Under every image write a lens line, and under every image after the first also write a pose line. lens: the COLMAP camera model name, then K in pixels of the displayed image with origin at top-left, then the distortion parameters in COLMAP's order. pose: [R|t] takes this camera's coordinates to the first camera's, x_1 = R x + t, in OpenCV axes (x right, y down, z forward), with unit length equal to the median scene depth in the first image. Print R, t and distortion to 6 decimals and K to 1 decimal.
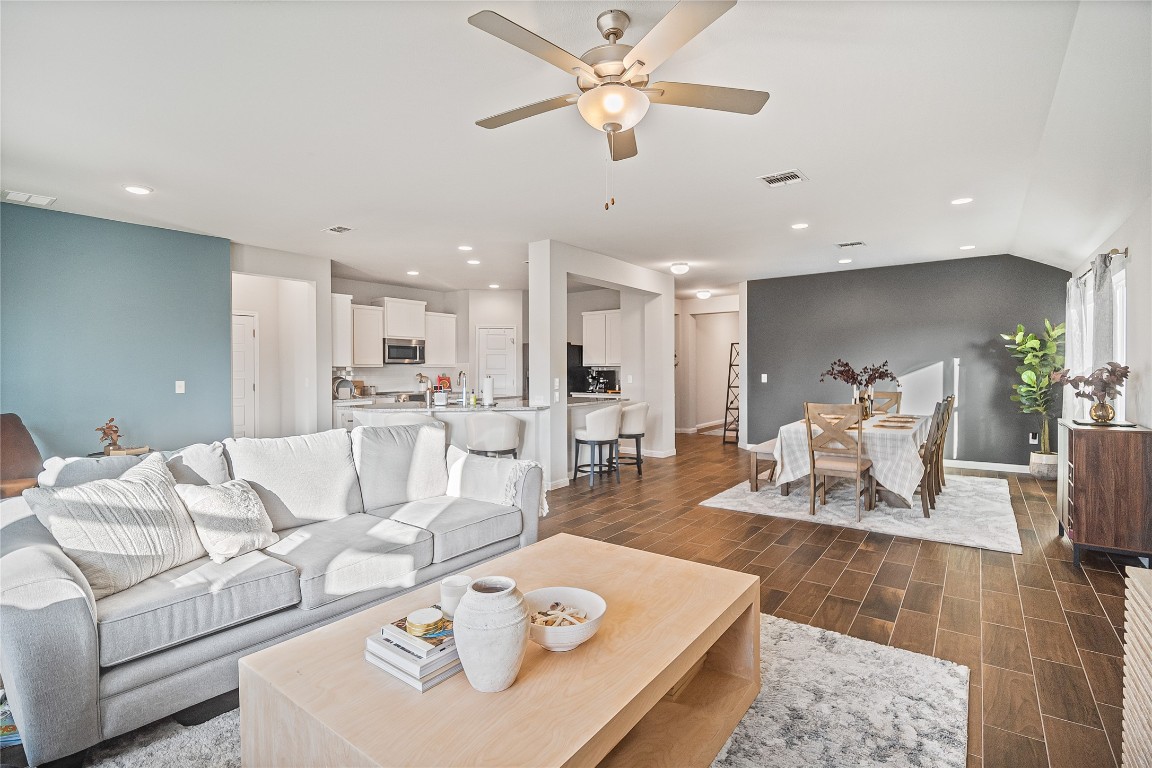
lens RADIAL K [[539.4, 0, 577.6], [0, 539.4, 377.1], [0, 0, 1]] dist [-0.021979, -0.000641]
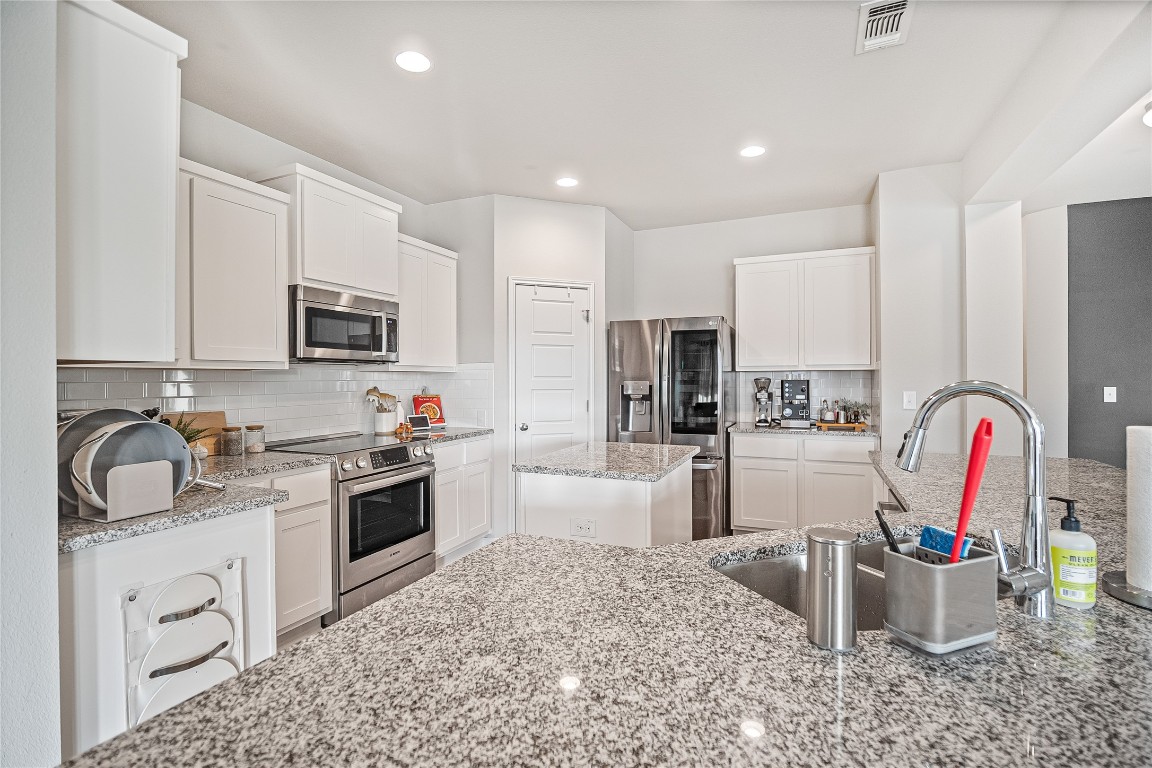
lens RADIAL K [[539.4, 0, 573.0], [0, 539.4, 385.2], [0, 0, 1]] dist [-0.021979, -0.000641]
pose [[0.974874, -0.002890, 0.222738, -0.261624], [0.003871, 0.999985, -0.003969, -0.007232], [-0.222723, 0.004731, 0.974870, 0.629426]]
